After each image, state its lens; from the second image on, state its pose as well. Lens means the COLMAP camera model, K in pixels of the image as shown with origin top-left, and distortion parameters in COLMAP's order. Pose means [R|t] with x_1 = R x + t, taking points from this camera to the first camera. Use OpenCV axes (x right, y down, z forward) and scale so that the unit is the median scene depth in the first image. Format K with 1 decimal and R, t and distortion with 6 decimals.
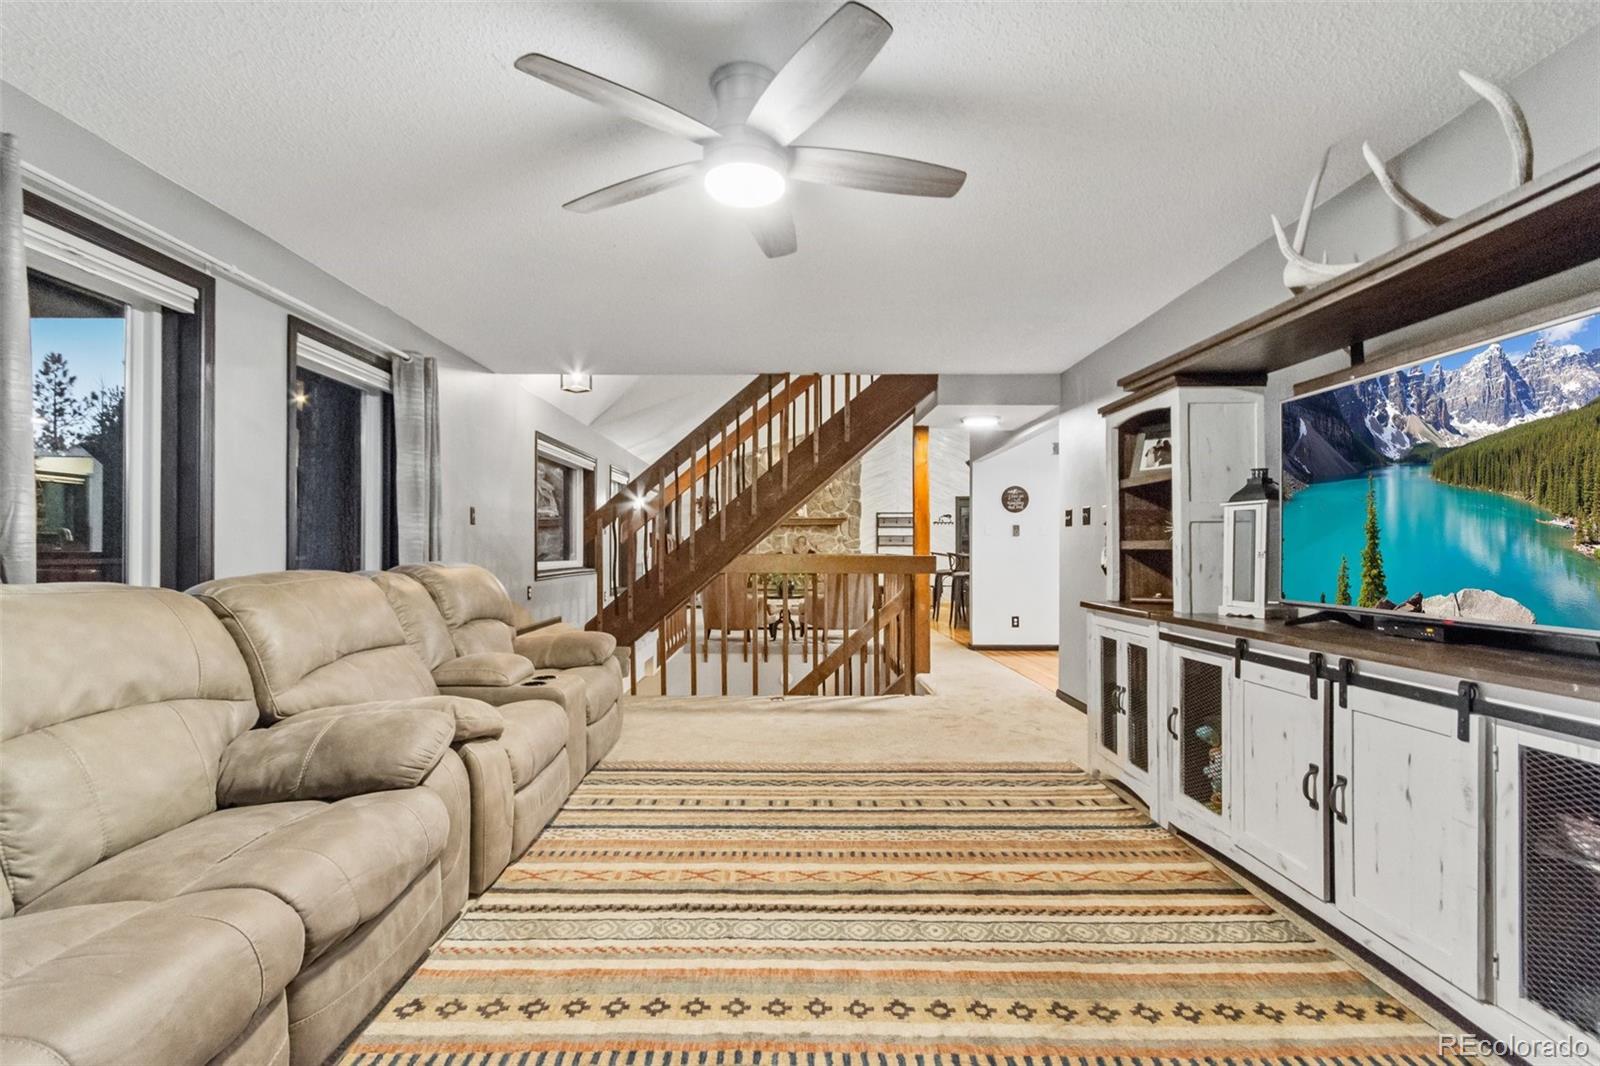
lens RADIAL K [[707.5, 0, 788.9], [0, 707.5, 542.6], [0, 0, 1]] dist [0.001024, 0.000558]
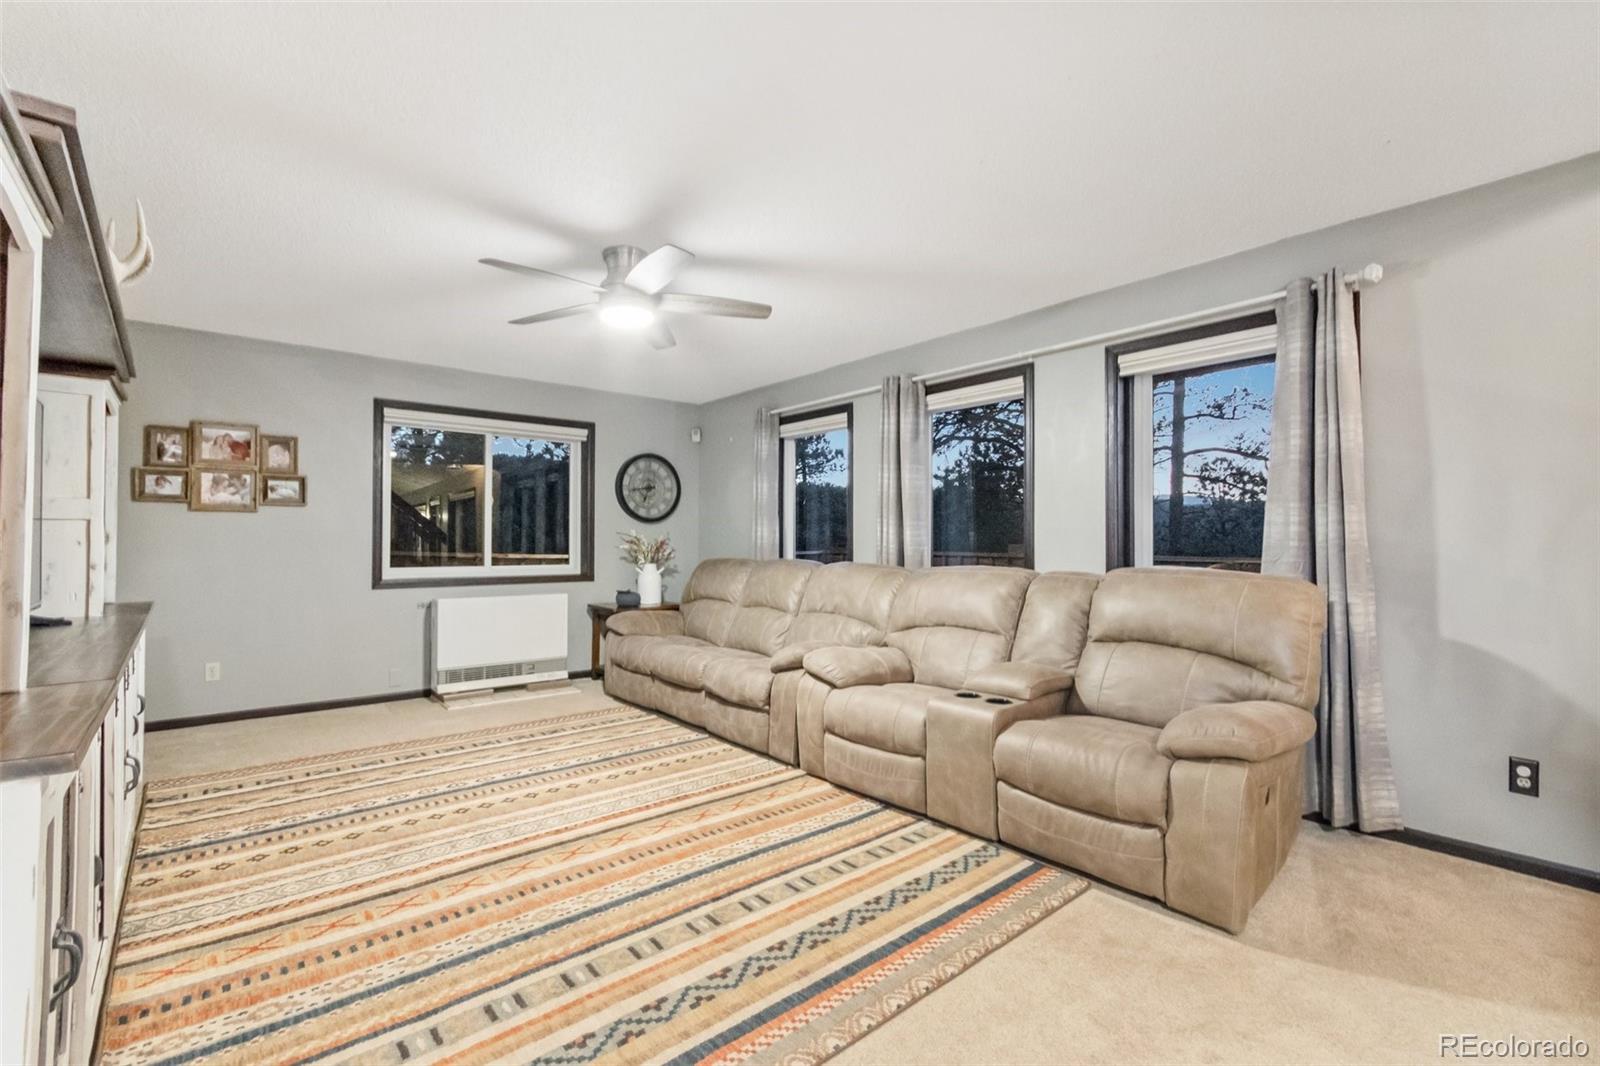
lens RADIAL K [[712.6, 0, 791.9], [0, 712.6, 527.7], [0, 0, 1]] dist [0.004123, 0.000891]
pose [[-0.771117, -0.015123, -0.636514, 0.471406], [0.004212, 0.999575, -0.028853, 0.003550], [0.636680, -0.024930, -0.770725, 1.758942]]
